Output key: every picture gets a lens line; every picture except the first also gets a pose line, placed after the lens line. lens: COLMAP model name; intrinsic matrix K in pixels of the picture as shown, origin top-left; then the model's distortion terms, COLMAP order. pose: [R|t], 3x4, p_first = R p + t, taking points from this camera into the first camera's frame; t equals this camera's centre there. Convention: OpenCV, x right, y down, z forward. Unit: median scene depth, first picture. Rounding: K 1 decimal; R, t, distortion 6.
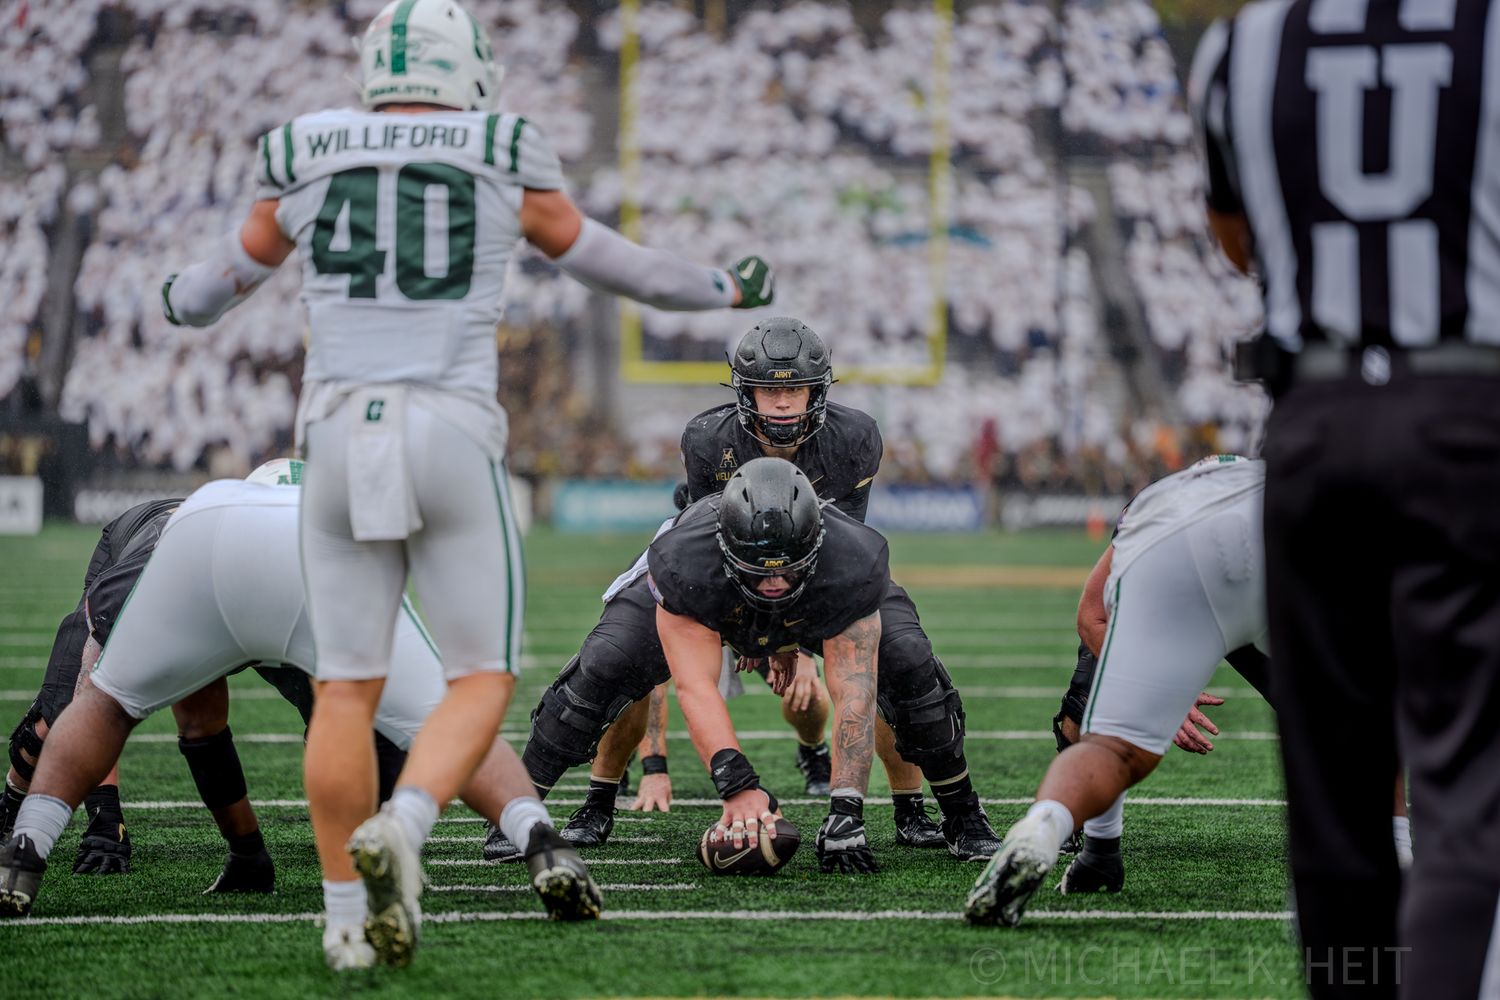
lens RADIAL K [[6498.3, 0, 750.9], [0, 6498.3, 499.5], [0, 0, 1]] dist [0.306903, 0.000000]
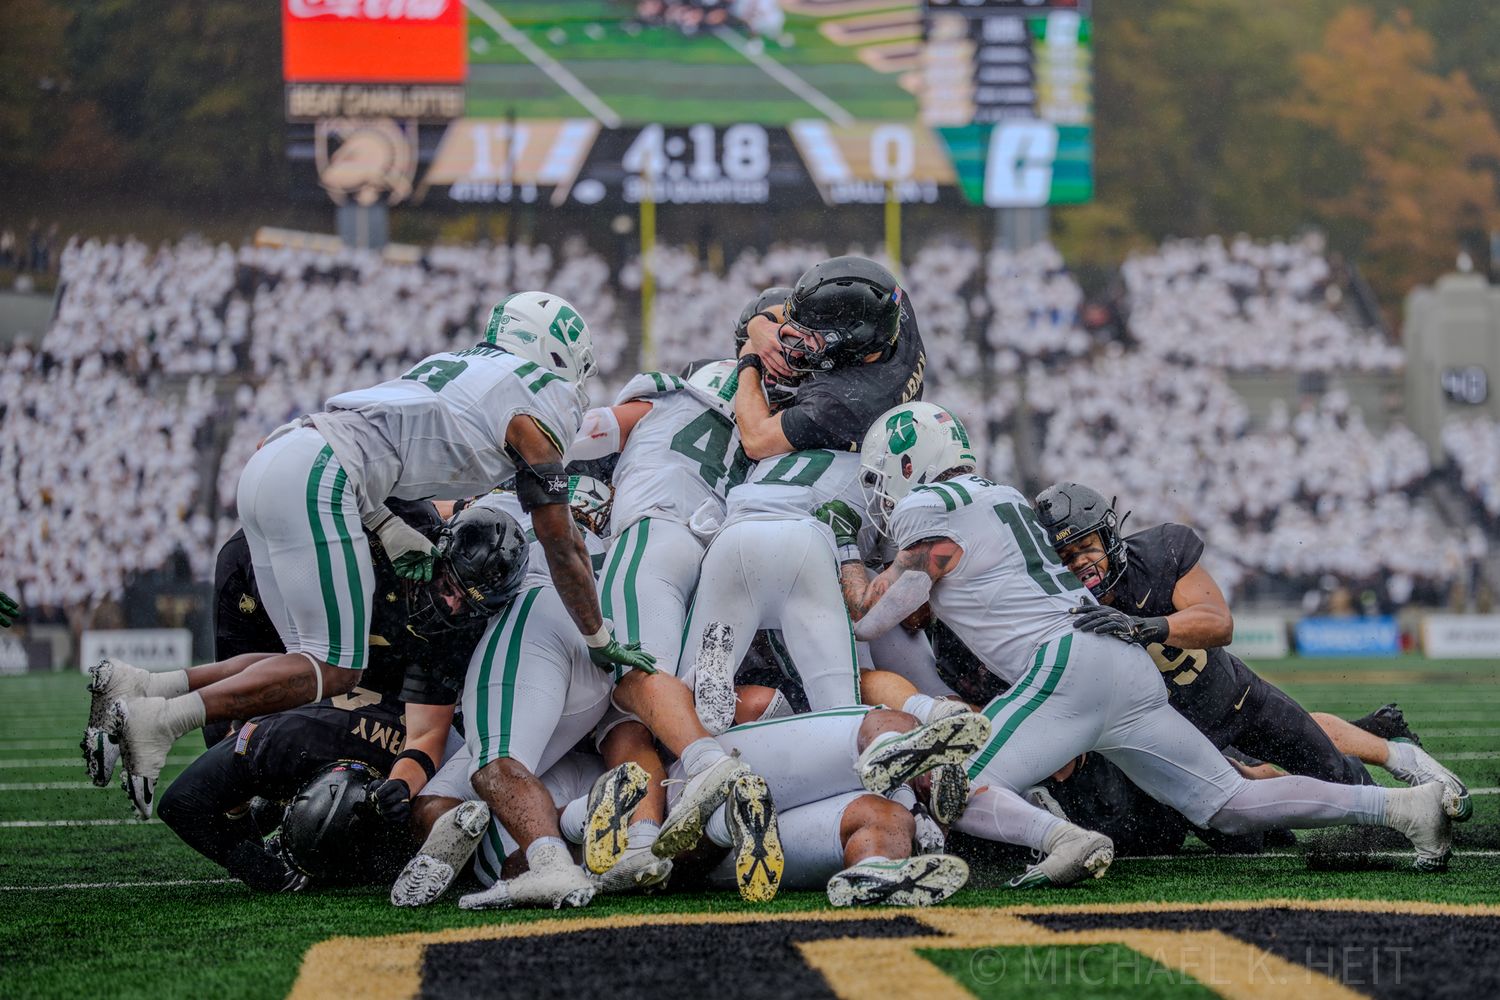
lens RADIAL K [[4023.1, 0, 749.7], [0, 4023.1, 502.1], [0, 0, 1]] dist [0.027113, 0.000000]
pose [[0.999586, -0.027587, 0.008146, -0.006577], [0.028075, 0.997324, -0.067508, 0.026495], [-0.006262, 0.067709, 0.997685, 0.218108]]
